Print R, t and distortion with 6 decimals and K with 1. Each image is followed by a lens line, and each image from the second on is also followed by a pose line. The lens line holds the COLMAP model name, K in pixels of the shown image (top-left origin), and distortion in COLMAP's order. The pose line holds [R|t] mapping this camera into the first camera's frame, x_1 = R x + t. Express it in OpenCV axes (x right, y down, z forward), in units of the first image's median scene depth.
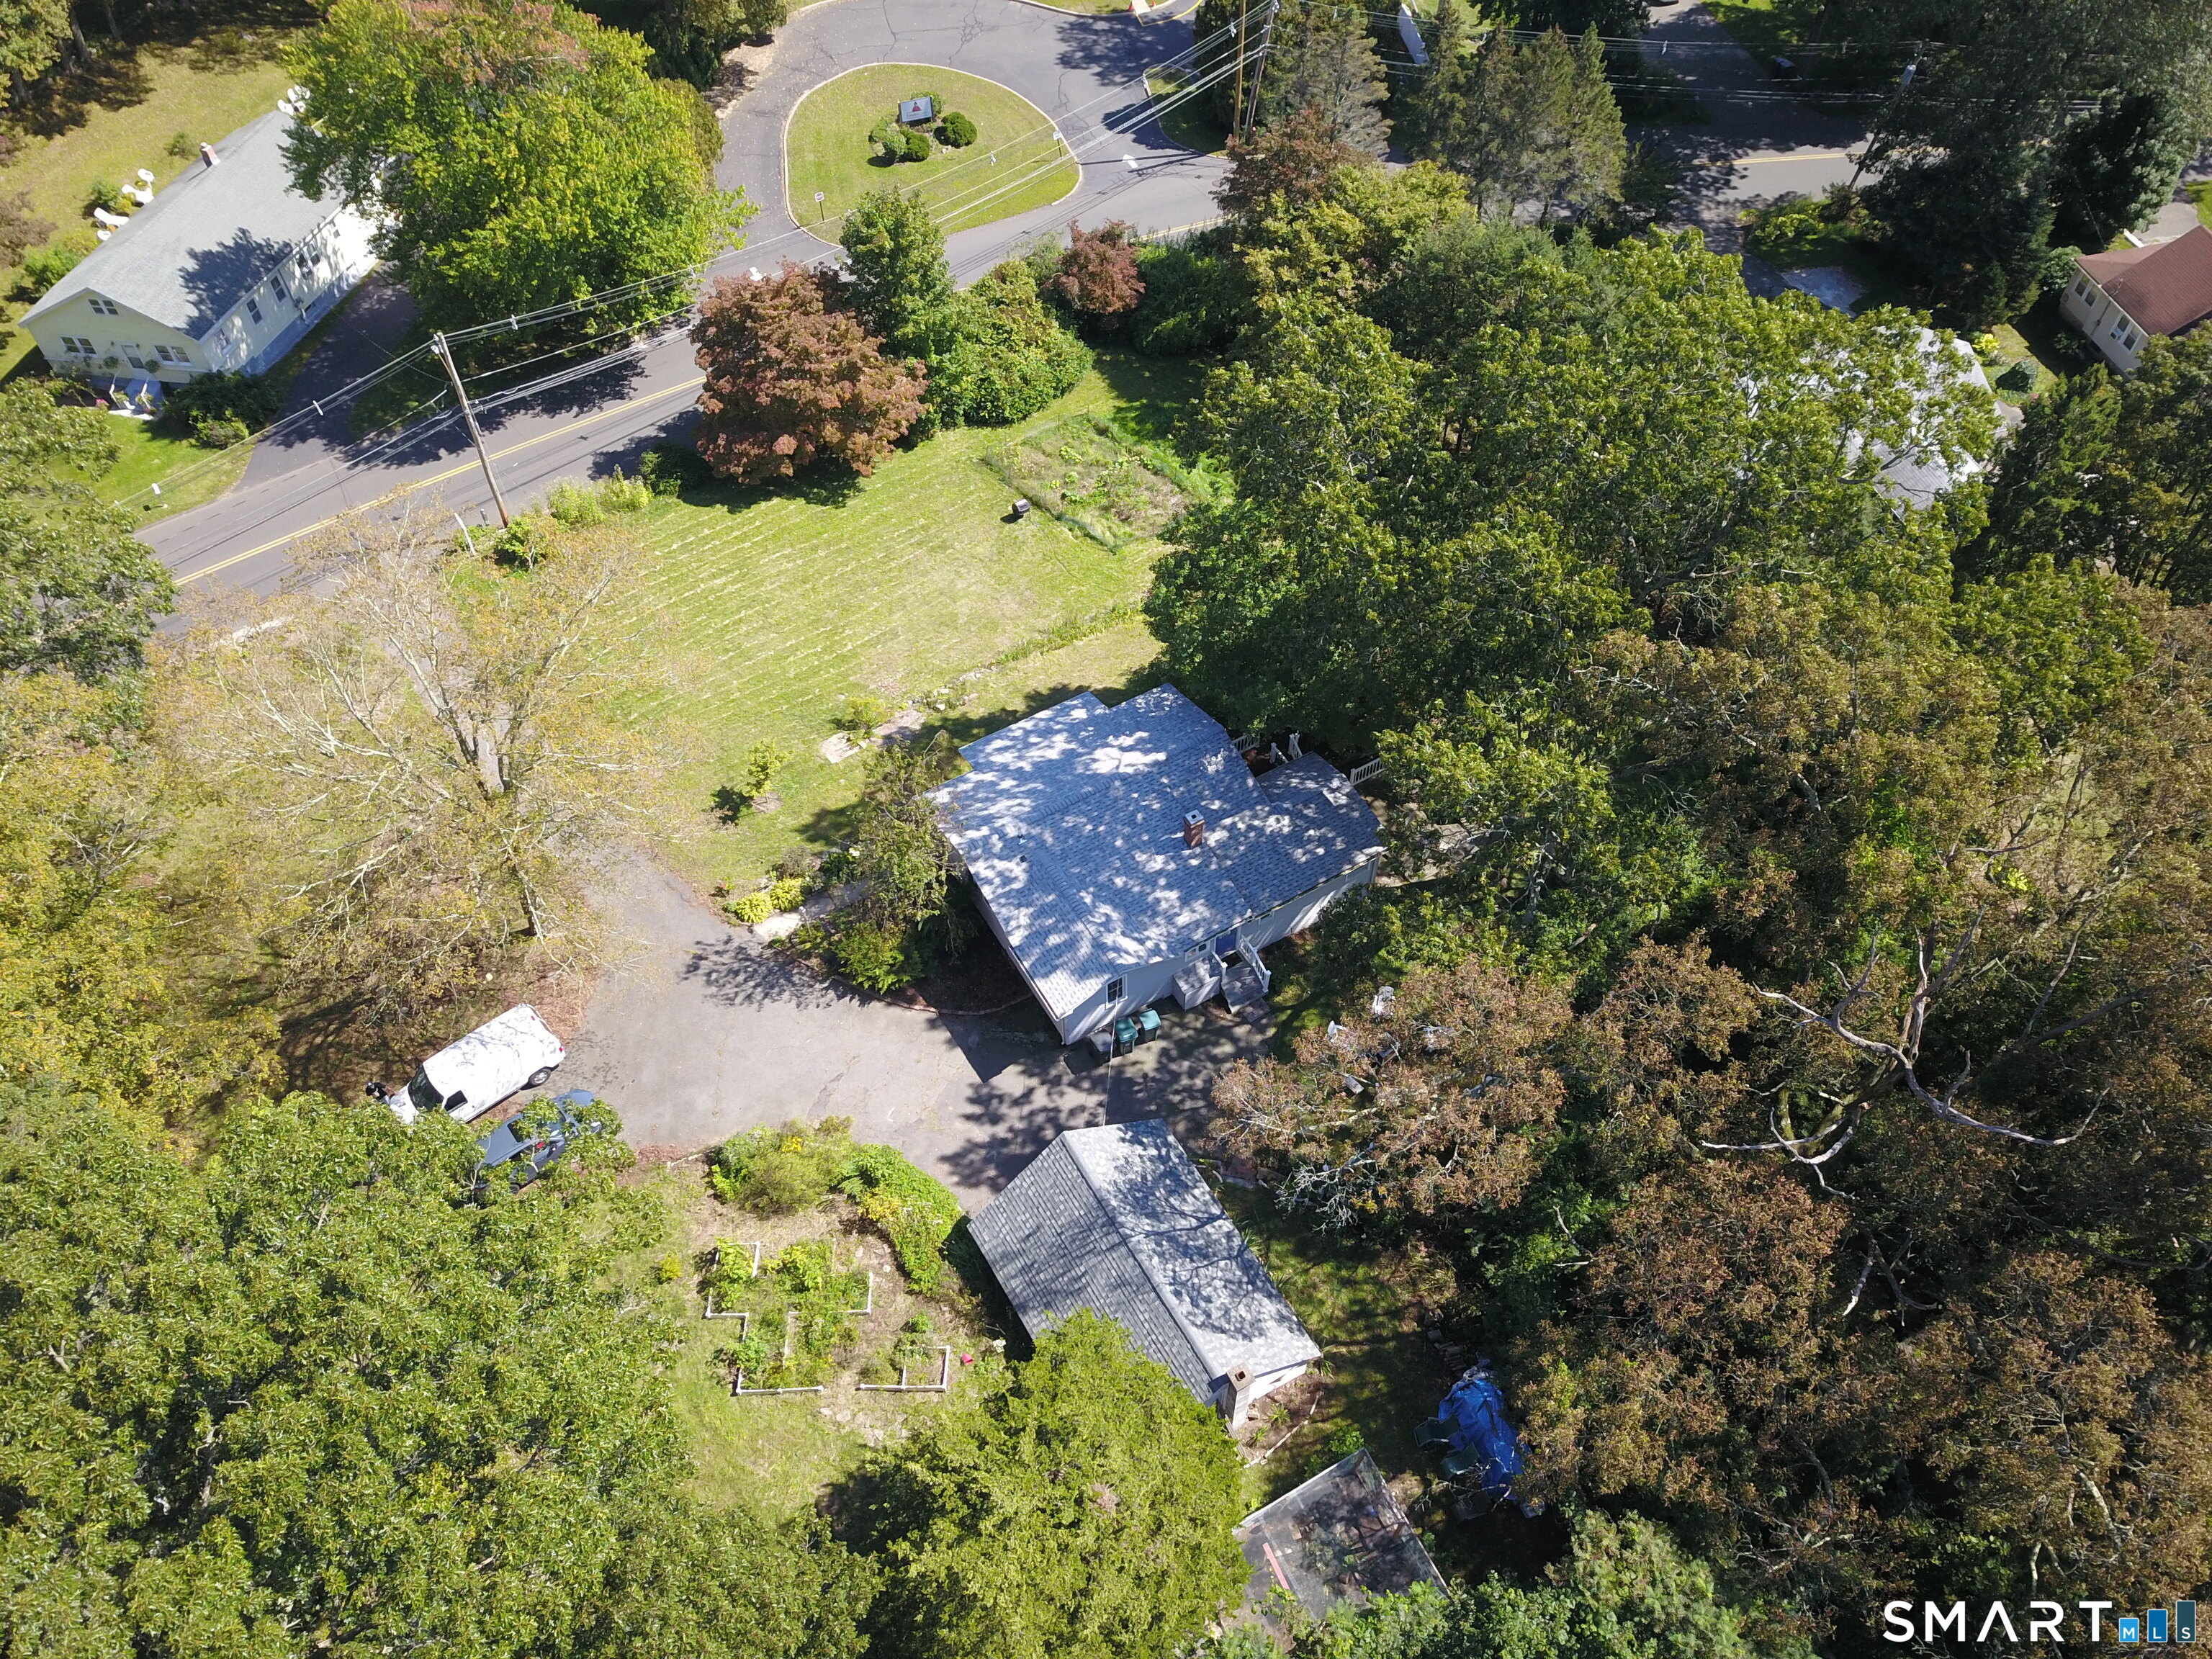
lens RADIAL K [[1674.5, 0, 1111.2], [0, 1674.5, 830.5], [0, 0, 1]] dist [0.036261, -0.032558]
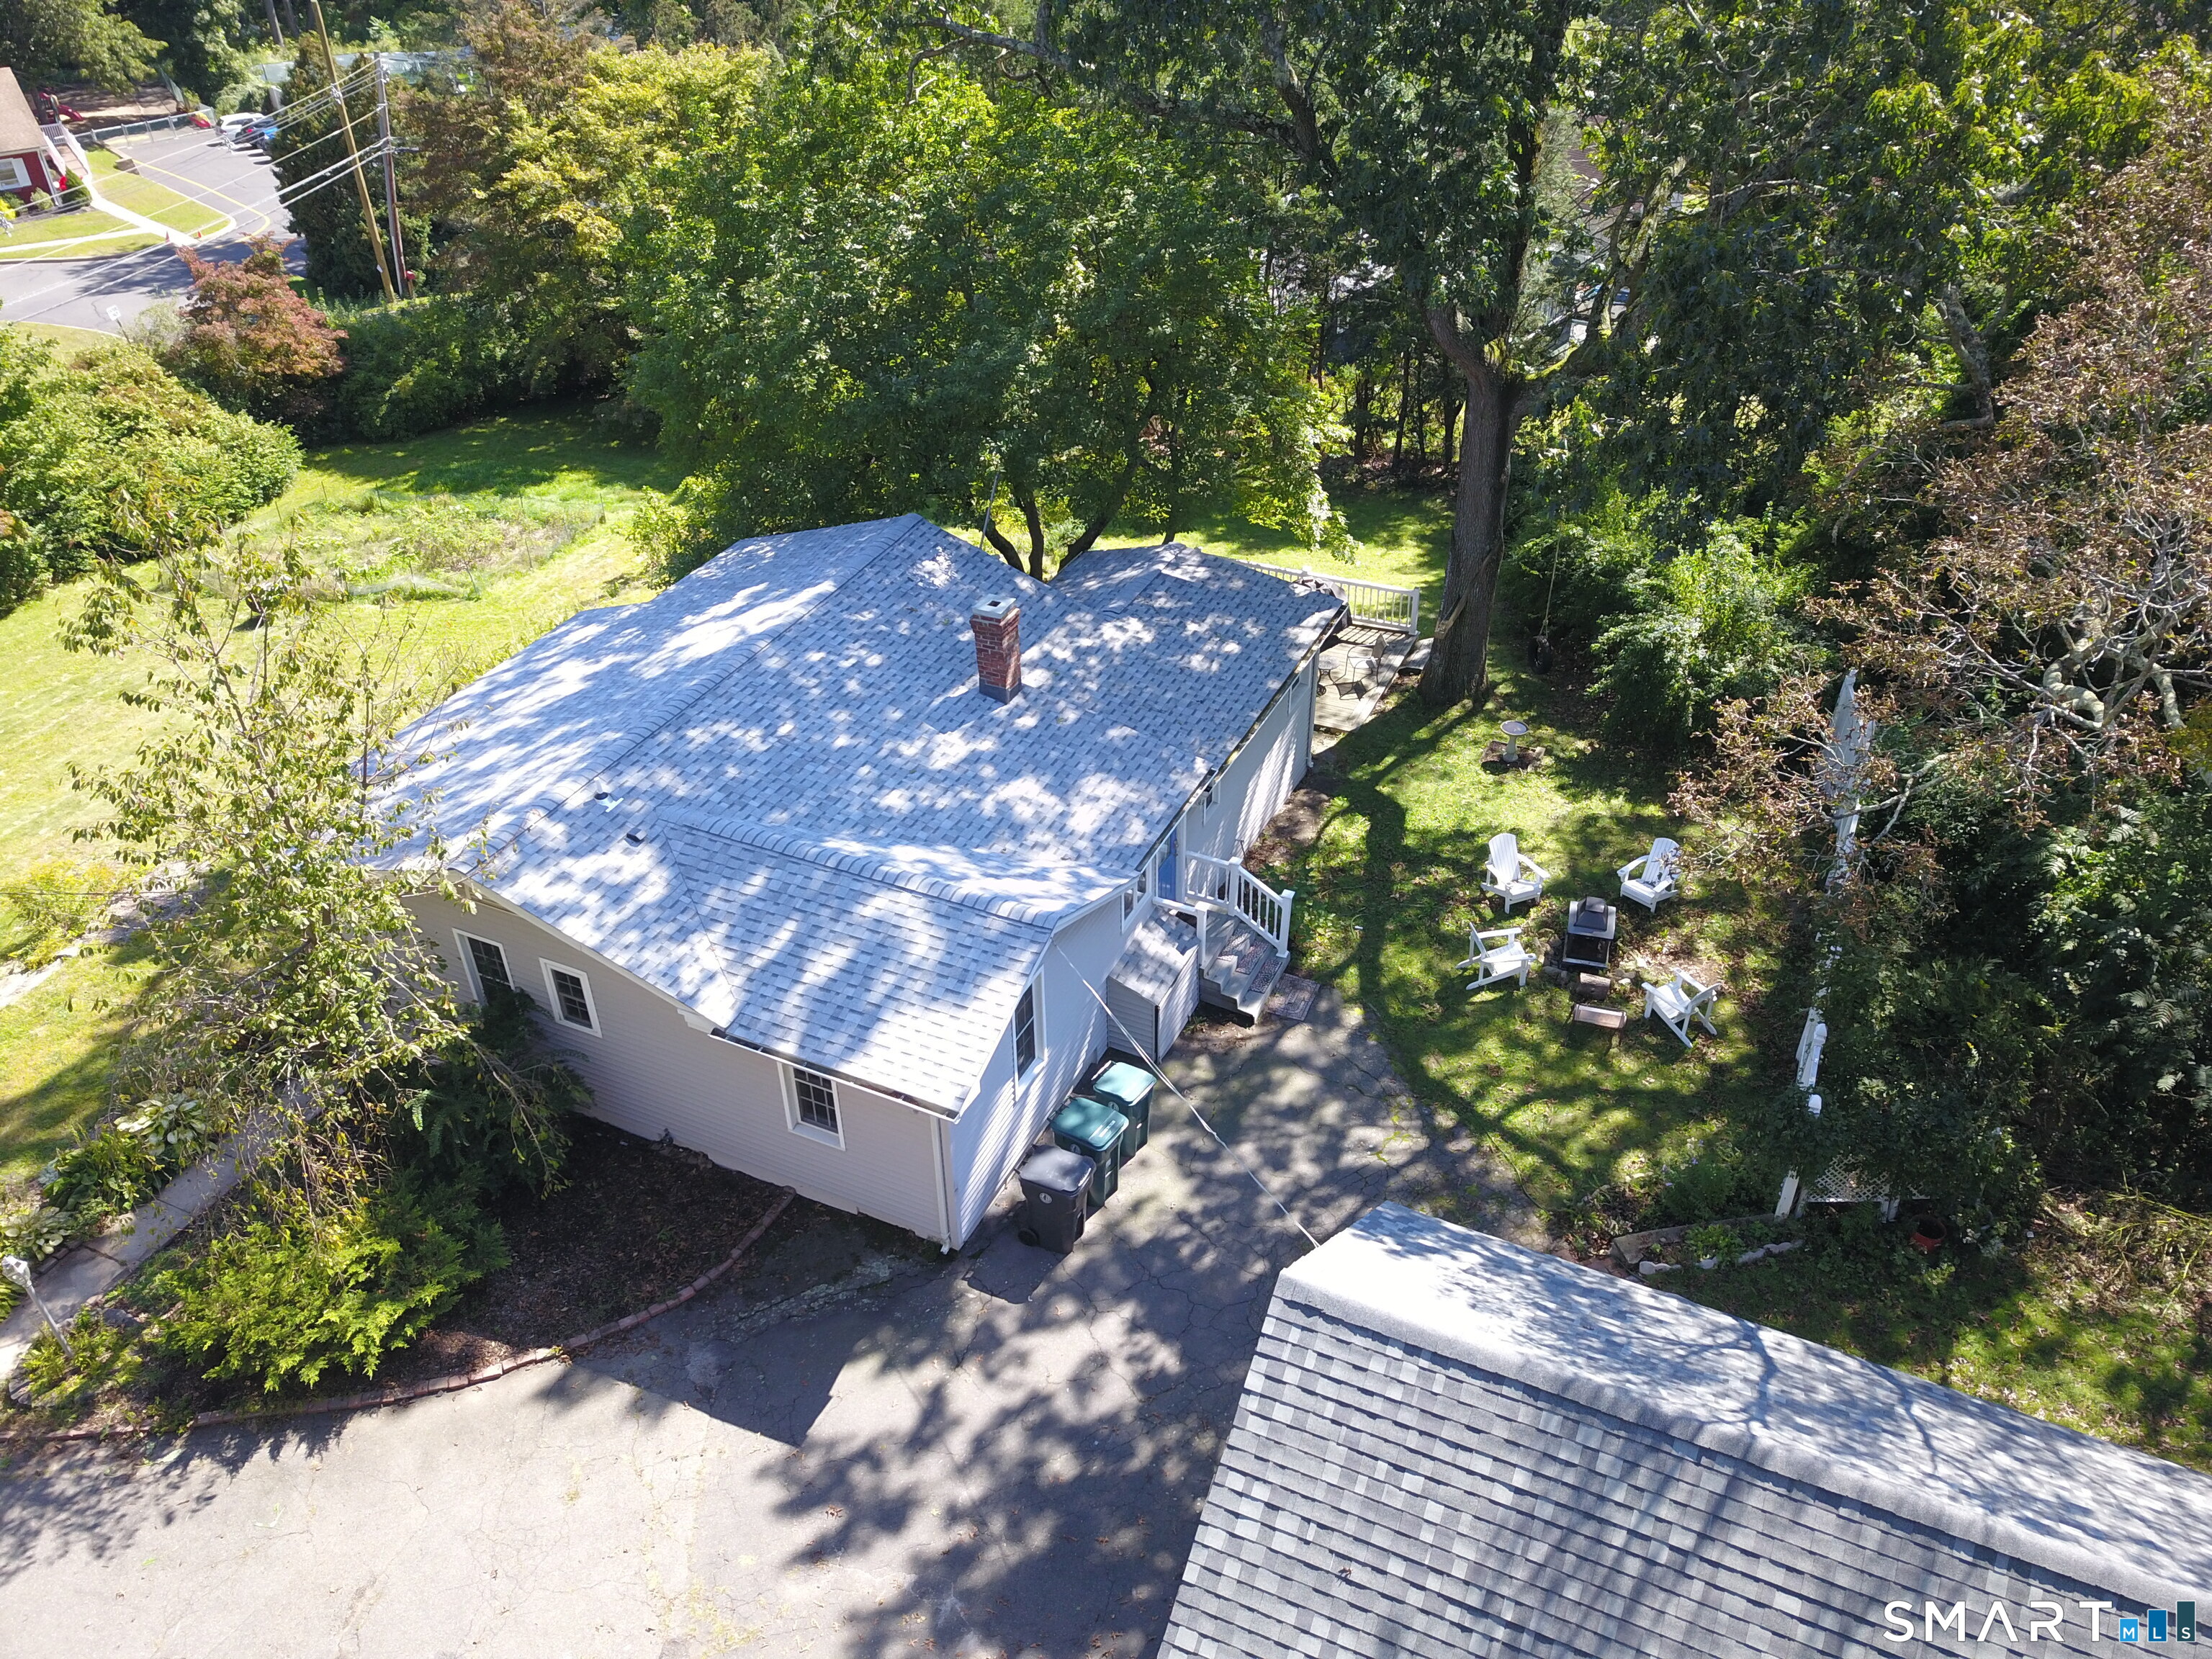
lens RADIAL K [[1674.5, 0, 1142.2], [0, 1674.5, 857.3], [0, 0, 1]] dist [0.036261, -0.032558]
pose [[0.824534, -0.340243, 0.452082, -0.129210], [0.456266, 0.872338, -0.175633, 0.136859], [-0.334611, 0.351085, 0.874514, 0.639390]]
